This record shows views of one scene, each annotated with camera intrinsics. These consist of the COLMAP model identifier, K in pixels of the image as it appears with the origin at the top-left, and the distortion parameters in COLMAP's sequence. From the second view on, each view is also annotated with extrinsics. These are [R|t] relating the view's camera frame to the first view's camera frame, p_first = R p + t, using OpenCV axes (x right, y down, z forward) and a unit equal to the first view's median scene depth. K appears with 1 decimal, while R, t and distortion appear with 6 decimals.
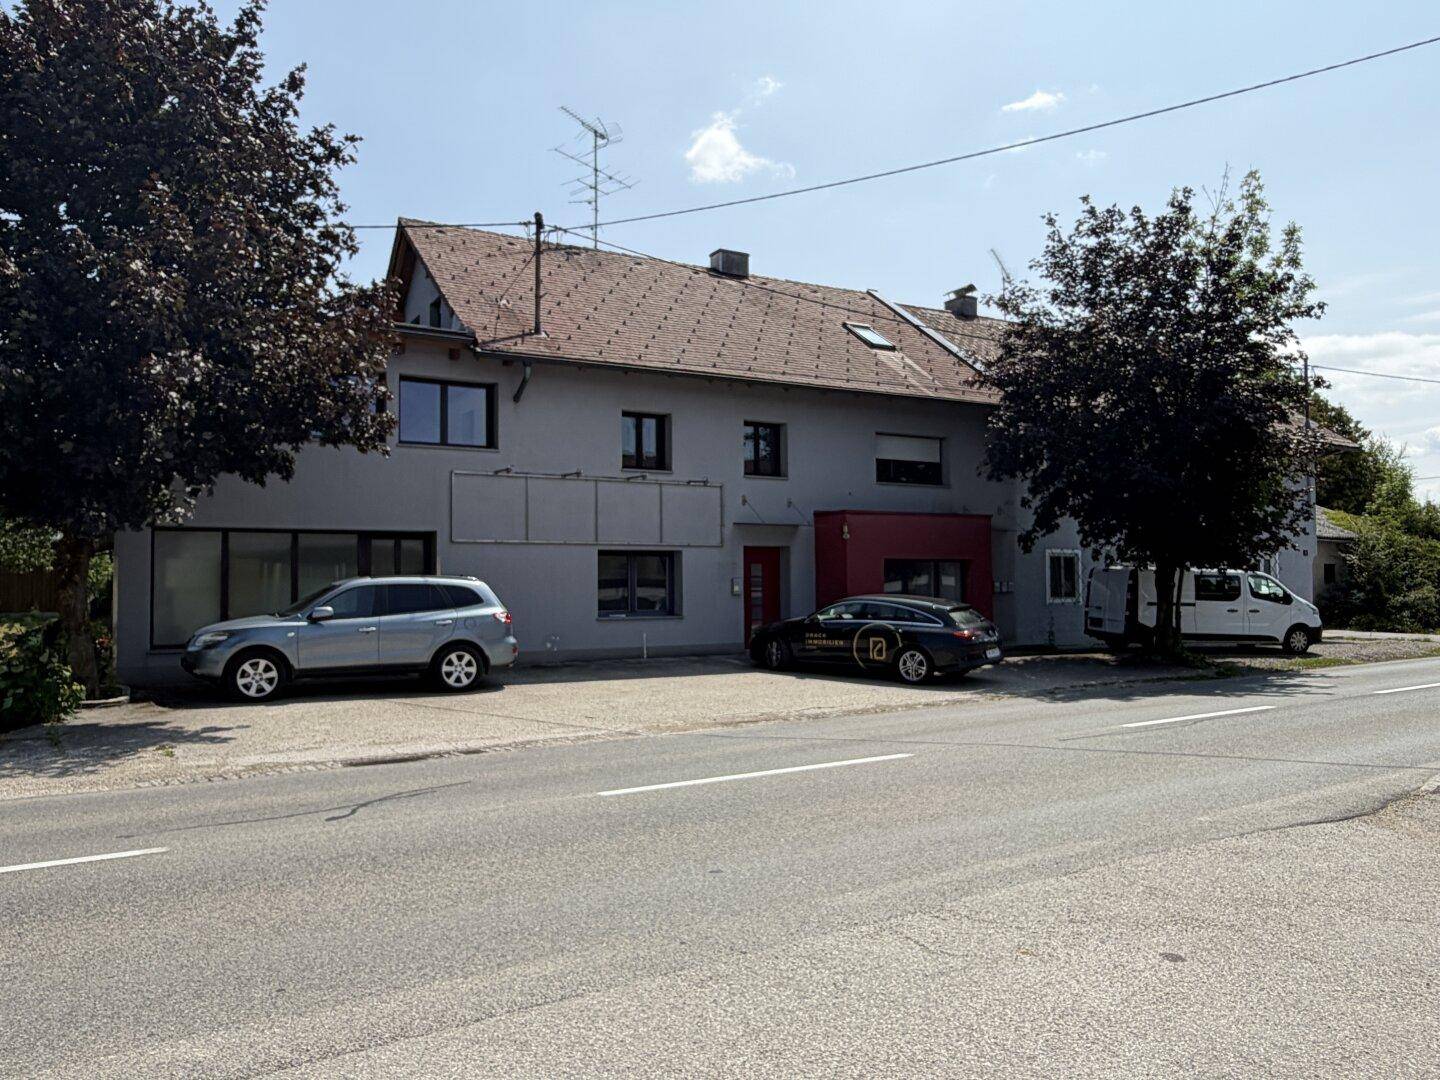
lens RADIAL K [[1019.2, 0, 720.0], [0, 1019.2, 540.0], [0, 0, 1]] dist [-0.000551, 0.001065]
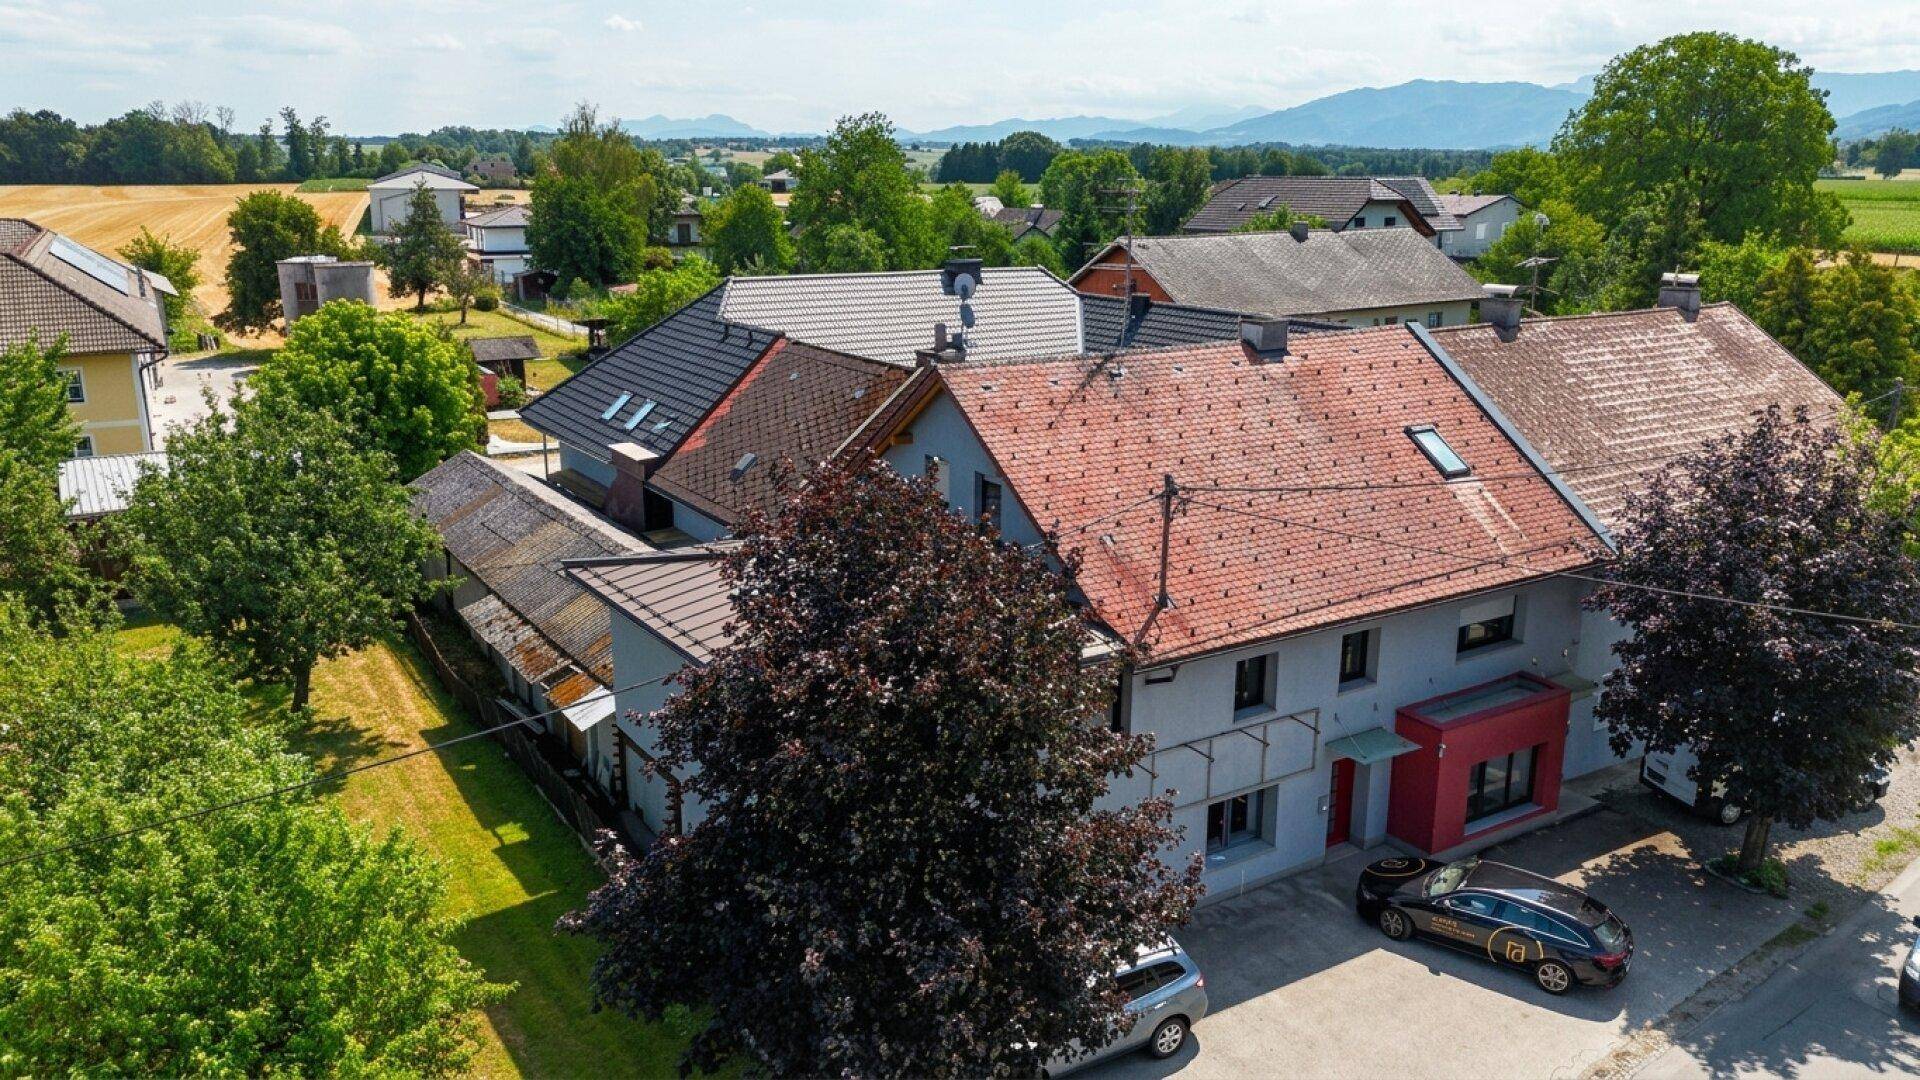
lens RADIAL K [[1423.9, 0, 960.0], [0, 1423.9, 540.0], [0, 0, 1]] dist [0.068998, -0.056655]
pose [[0.998771, -0.004860, 0.049321, -0.391275], [-0.009809, 0.956110, 0.292843, -0.585982], [-0.048580, -0.292967, 0.954888, -0.205014]]
